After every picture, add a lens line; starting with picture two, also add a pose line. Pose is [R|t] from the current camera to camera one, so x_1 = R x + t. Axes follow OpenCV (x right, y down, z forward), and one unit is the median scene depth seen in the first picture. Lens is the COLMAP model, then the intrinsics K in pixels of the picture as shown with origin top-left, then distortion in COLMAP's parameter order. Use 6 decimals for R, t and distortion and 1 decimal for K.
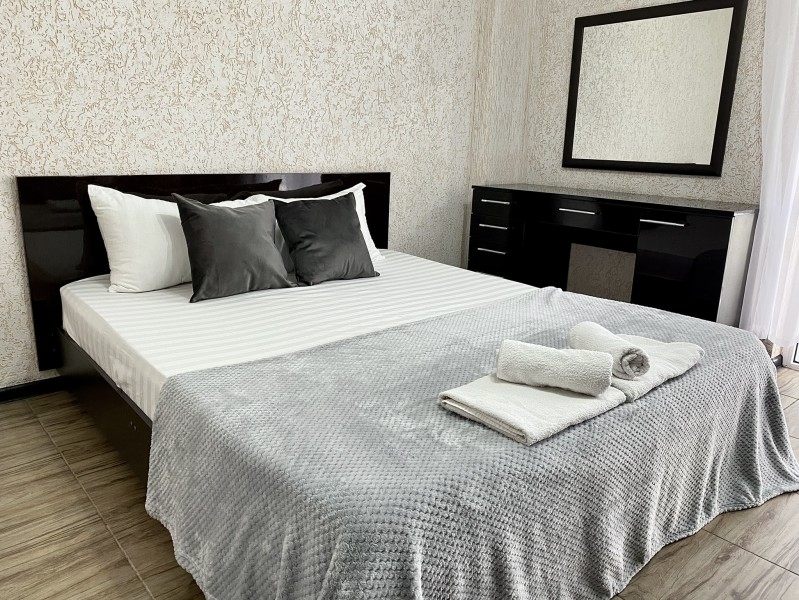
lens RADIAL K [[603.0, 0, 396.0], [0, 603.0, 298.8], [0, 0, 1]] dist [0.012499, -0.002715]
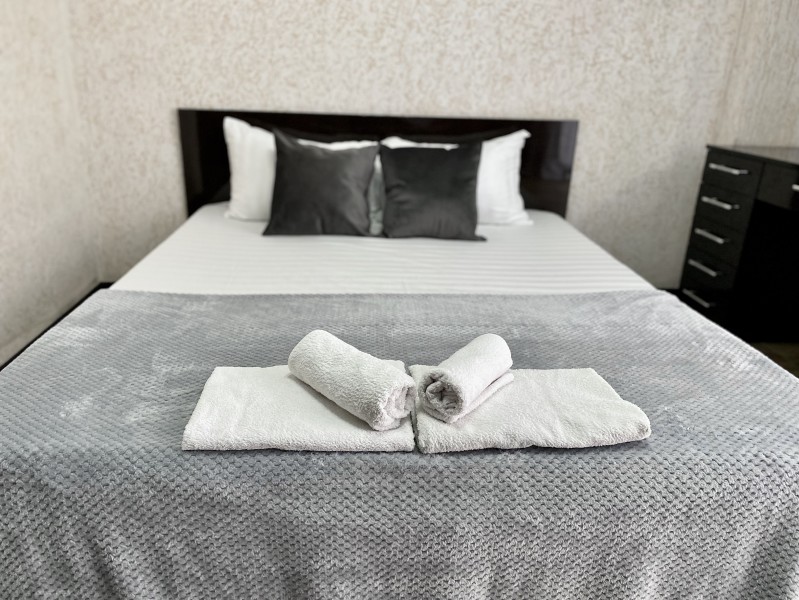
lens RADIAL K [[610.3, 0, 402.9], [0, 610.3, 300.9], [0, 0, 1]] dist [0.018311, -0.012345]
pose [[0.802913, 0.207013, -0.558995, 0.432919], [-0.161987, 0.978245, 0.129604, -0.054272], [0.573664, -0.013511, 0.818979, 0.241973]]
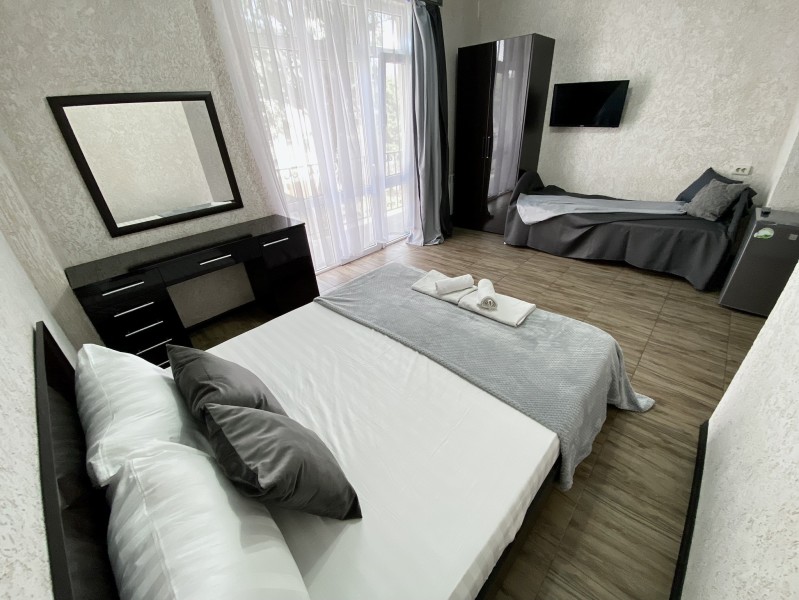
lens RADIAL K [[321.5, 0, 402.6], [0, 321.5, 298.6], [0, 0, 1]] dist [0.026601, -0.025673]
pose [[-0.120969, -0.517496, 0.847092, -0.524923], [0.298206, 0.794996, 0.528256, -0.429570], [-0.946805, 0.316510, 0.058150, 0.756215]]
